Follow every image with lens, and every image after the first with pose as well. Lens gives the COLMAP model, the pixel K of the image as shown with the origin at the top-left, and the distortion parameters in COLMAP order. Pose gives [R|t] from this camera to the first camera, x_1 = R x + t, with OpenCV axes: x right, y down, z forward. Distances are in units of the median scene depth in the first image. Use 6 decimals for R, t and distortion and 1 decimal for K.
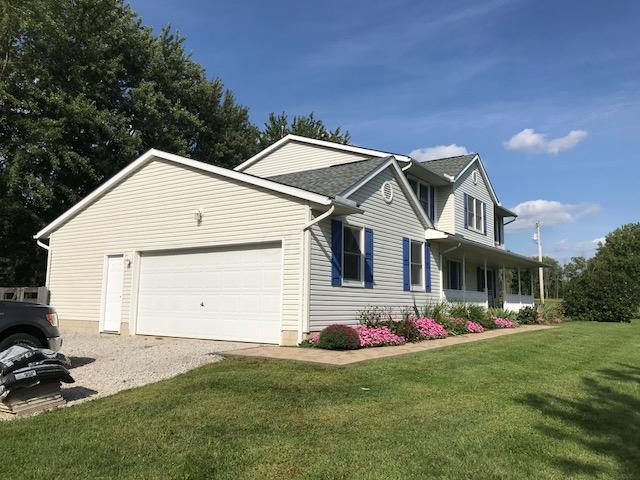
lens RADIAL K [[523.8, 0, 318.8], [0, 523.8, 238.4], [0, 0, 1]] dist [0.022356, -0.015018]
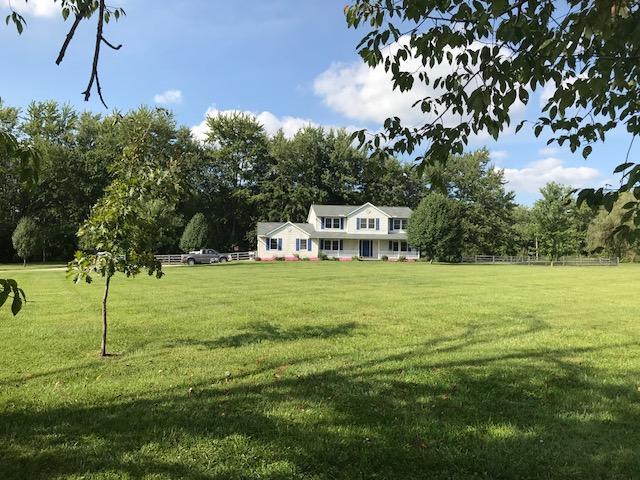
lens RADIAL K [[523.8, 0, 318.8], [0, 523.8, 238.4], [0, 0, 1]] dist [0.022356, -0.015018]
pose [[0.683707, -0.024185, -0.729356, 3.422971], [0.081866, 0.995684, 0.043725, -0.177012], [0.725150, -0.089604, 0.682736, -1.805452]]
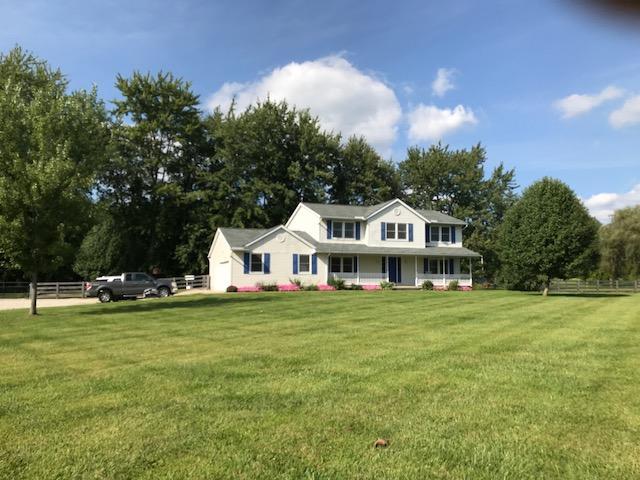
lens RADIAL K [[525.1, 0, 319.6], [0, 525.1, 230.1], [0, 0, 1]] dist [0.112144, -0.341207]
pose [[0.825619, -0.057124, -0.561329, 1.729174], [0.070422, 0.997515, 0.002066, -0.115306], [0.559816, -0.041236, 0.827590, -1.070732]]
